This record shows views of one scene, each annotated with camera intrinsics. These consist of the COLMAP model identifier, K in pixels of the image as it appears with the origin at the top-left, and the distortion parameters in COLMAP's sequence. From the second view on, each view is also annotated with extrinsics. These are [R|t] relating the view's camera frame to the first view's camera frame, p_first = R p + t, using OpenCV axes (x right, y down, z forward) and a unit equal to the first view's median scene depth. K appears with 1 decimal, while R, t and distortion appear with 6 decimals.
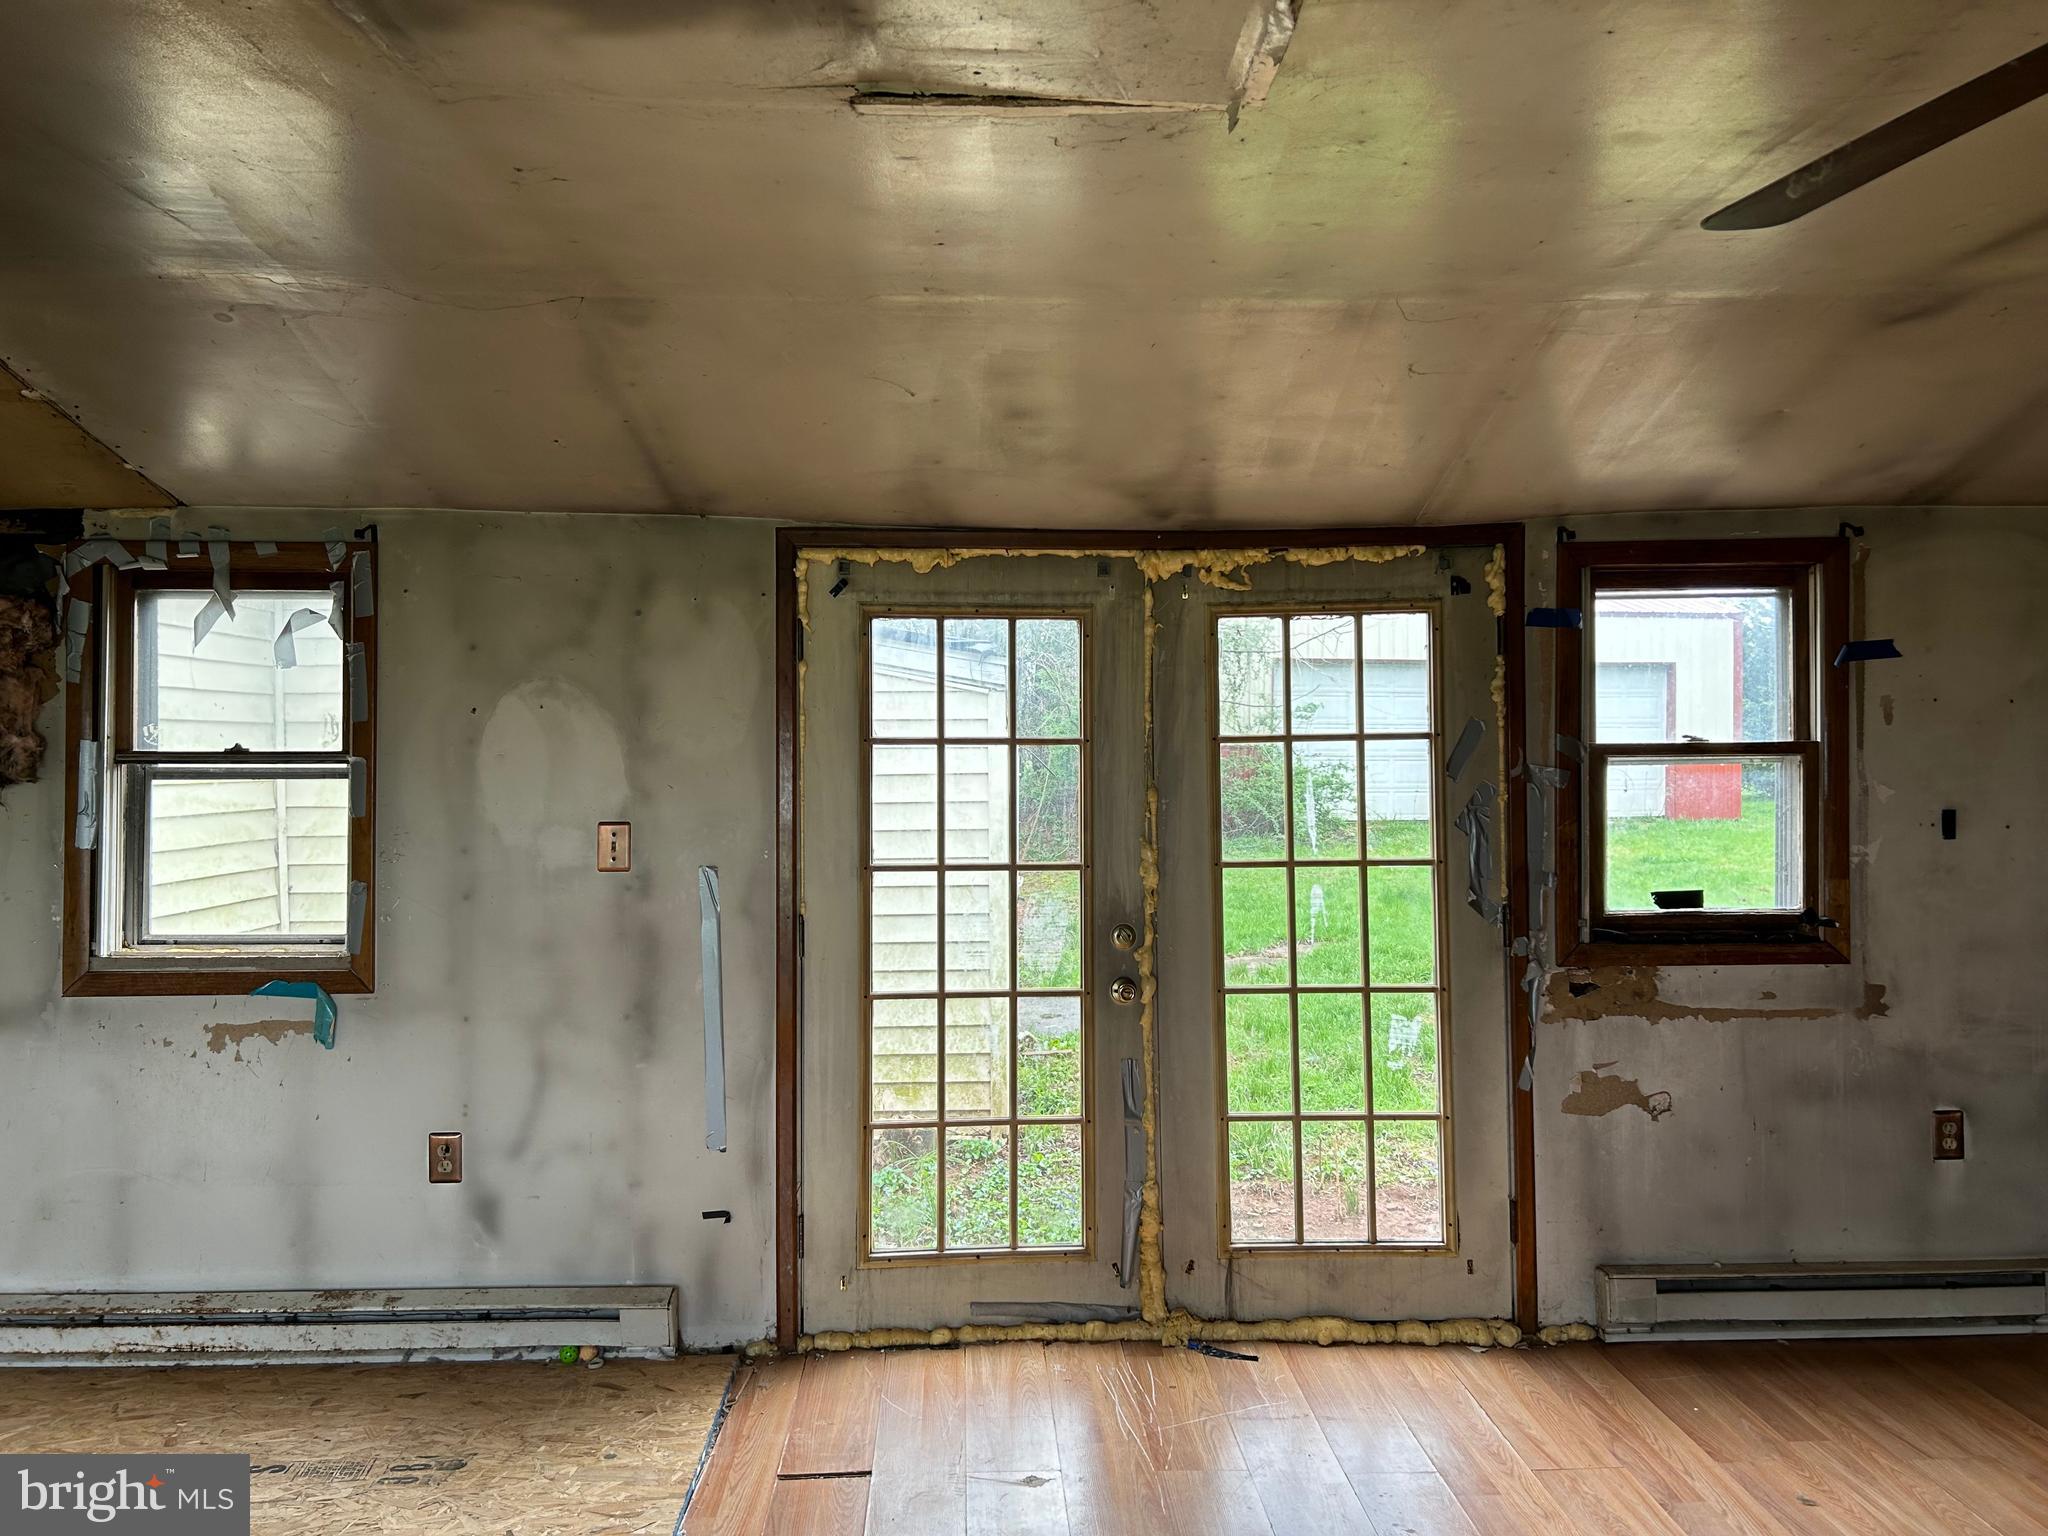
lens RADIAL K [[1518.7, 0, 1013.9], [0, 1518.7, 772.1], [0, 0, 1]] dist [0.032925, -0.029947]
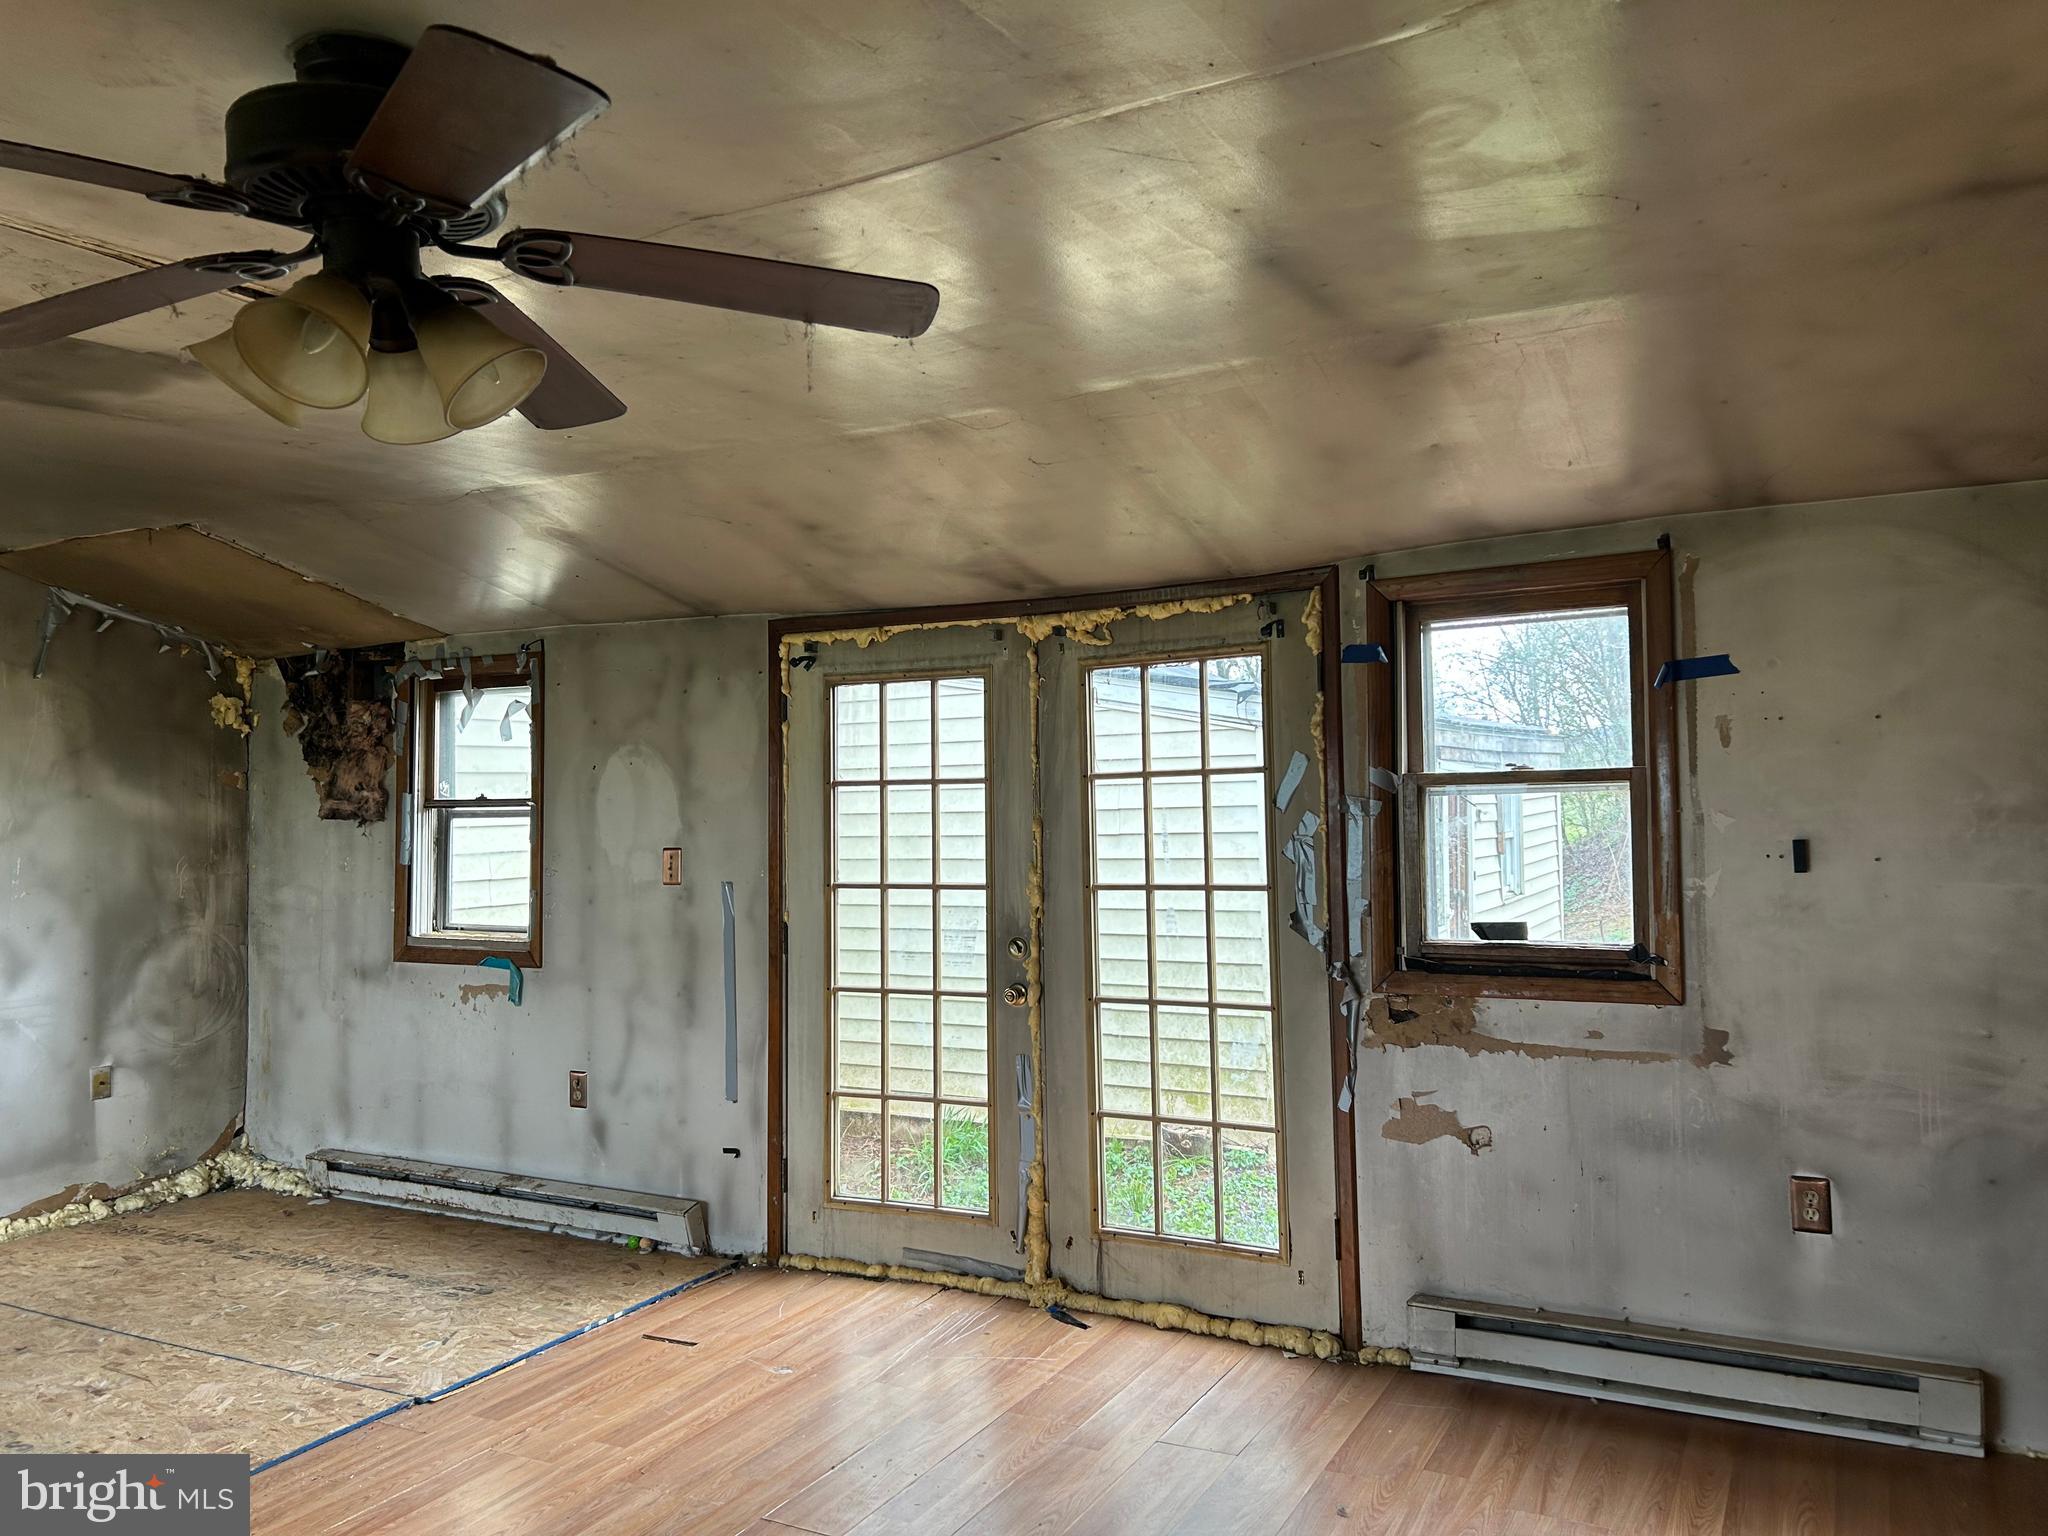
lens RADIAL K [[1518.7, 0, 1030.3], [0, 1518.7, 756.7], [0, 0, 1]] dist [0.032925, -0.029947]
pose [[0.866530, -0.026392, -0.498427, 0.671343], [0.010685, 0.999353, -0.034340, 0.001804], [0.499011, 0.024431, 0.866251, -0.005206]]
